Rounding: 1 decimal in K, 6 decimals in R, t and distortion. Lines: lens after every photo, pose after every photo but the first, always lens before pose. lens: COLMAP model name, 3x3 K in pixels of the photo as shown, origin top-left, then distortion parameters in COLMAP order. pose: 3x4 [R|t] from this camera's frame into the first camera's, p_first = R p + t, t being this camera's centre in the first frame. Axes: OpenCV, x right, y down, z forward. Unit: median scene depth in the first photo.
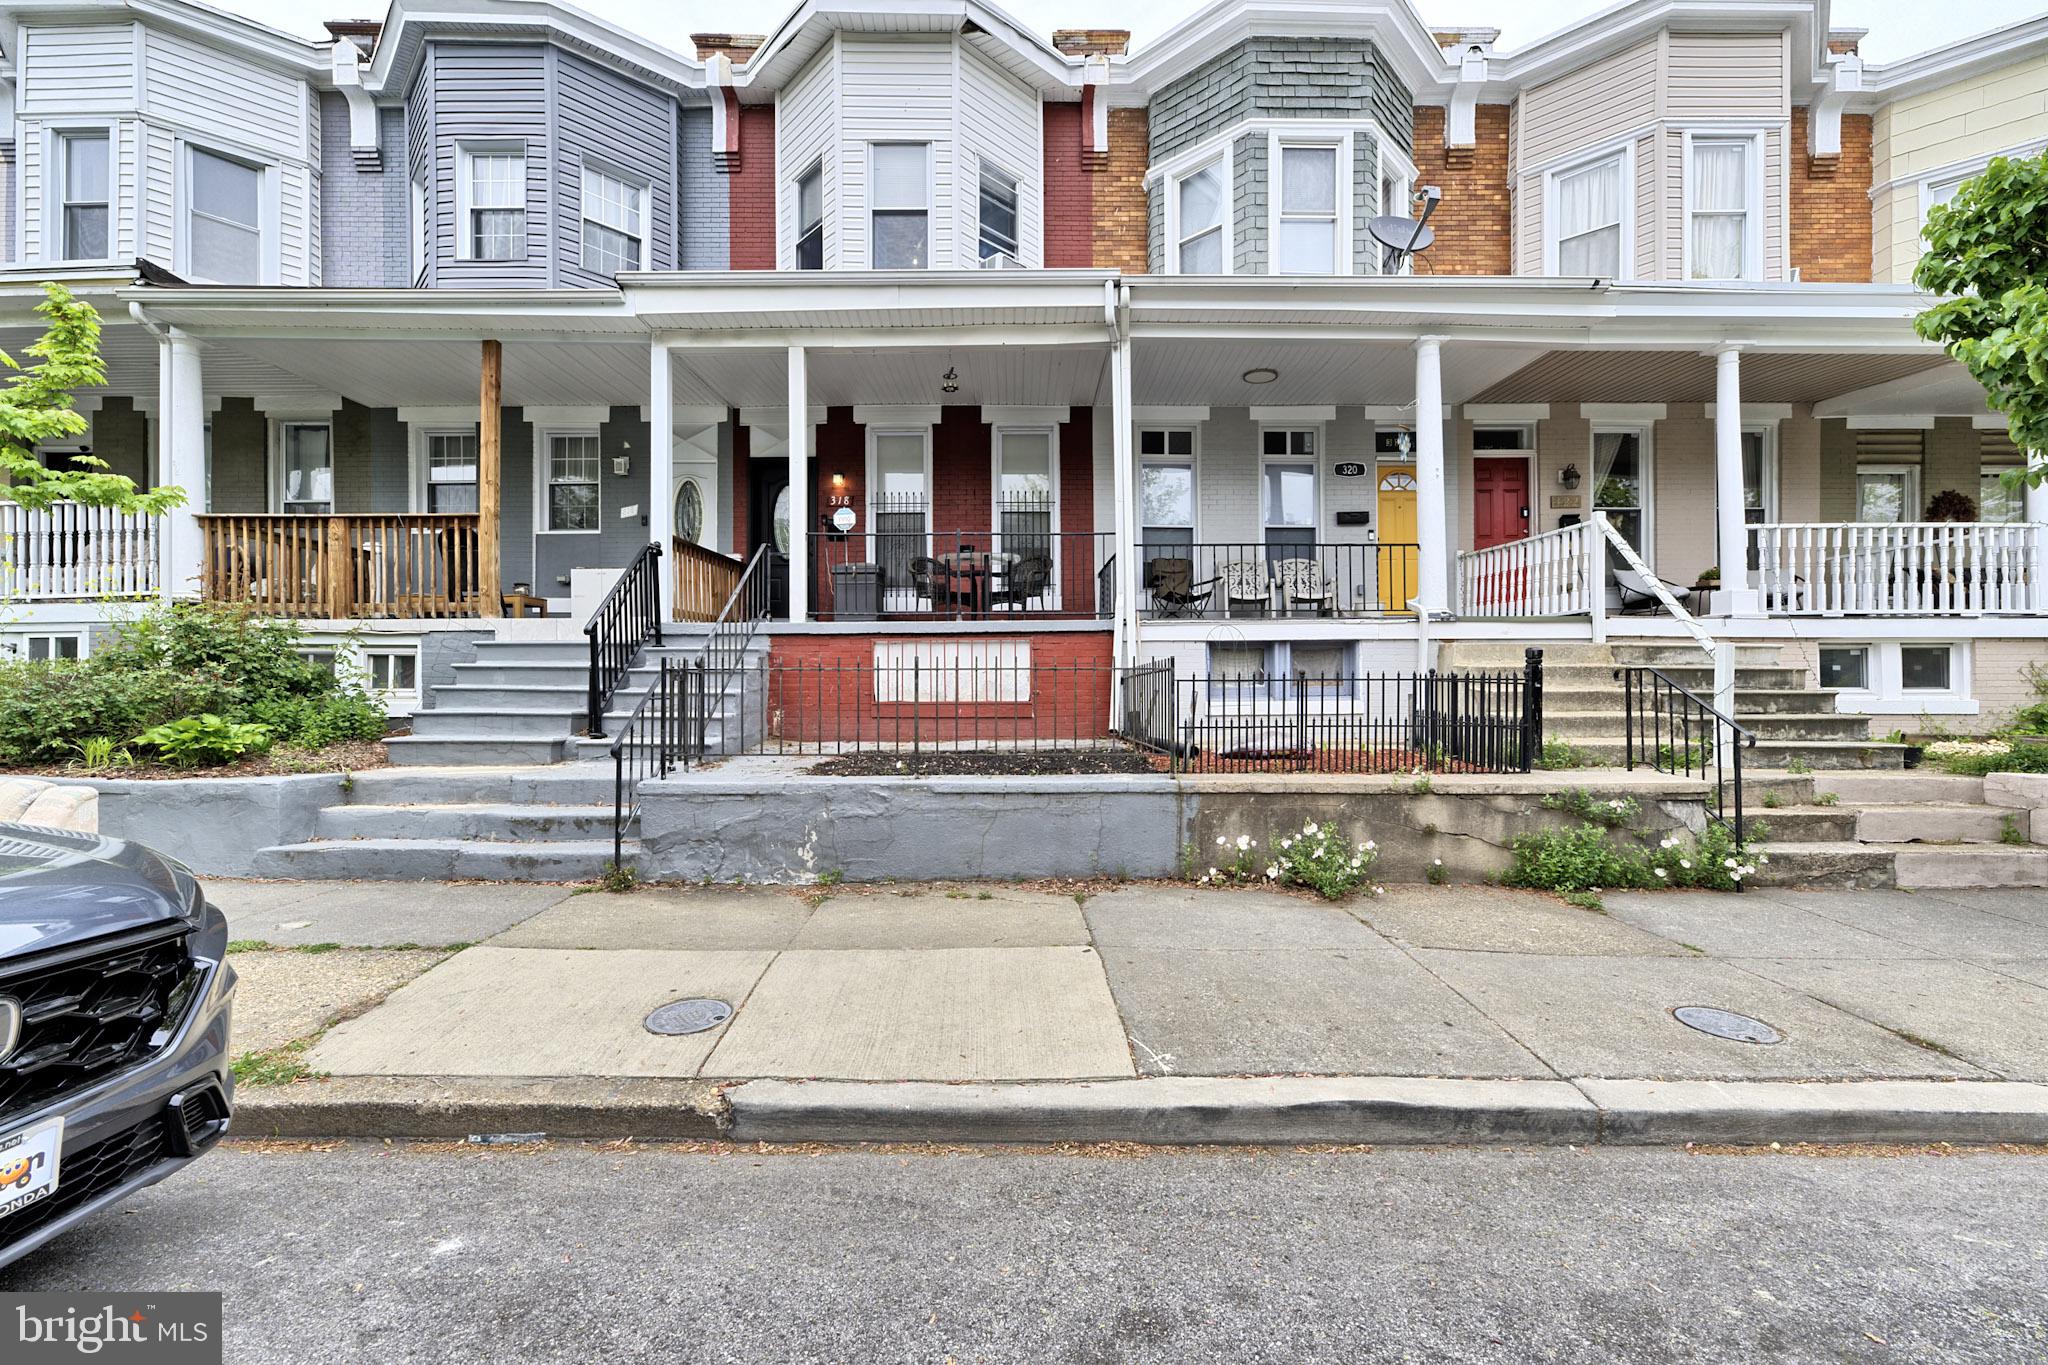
lens RADIAL K [[815.8, 0, 1024.0], [0, 815.8, 682.5], [0, 0, 1]] dist [-0.000495, -0.000021]
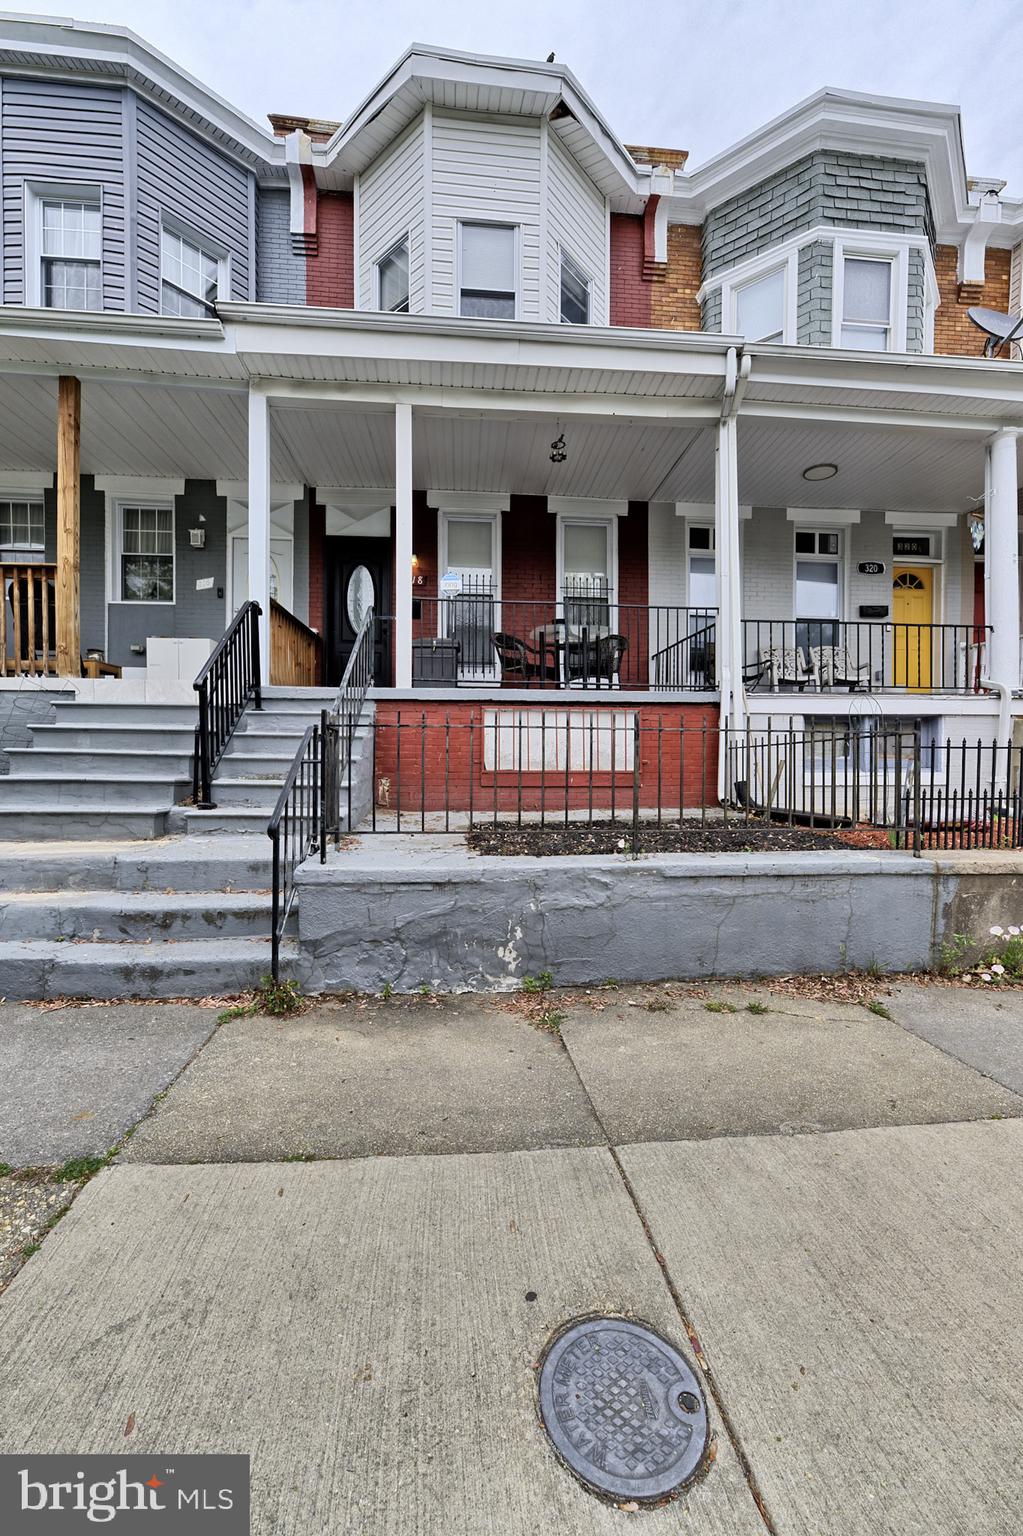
lens RADIAL K [[611.9, 0, 519.3], [0, 611.9, 769.1], [0, 0, 1]] dist [-0.000495, -0.000021]
pose [[0.996219, 0.006017, 0.086672, -0.202654], [-0.007169, 0.999890, 0.012986, 0.011944], [-0.086584, -0.013558, 0.996152, 0.259289]]
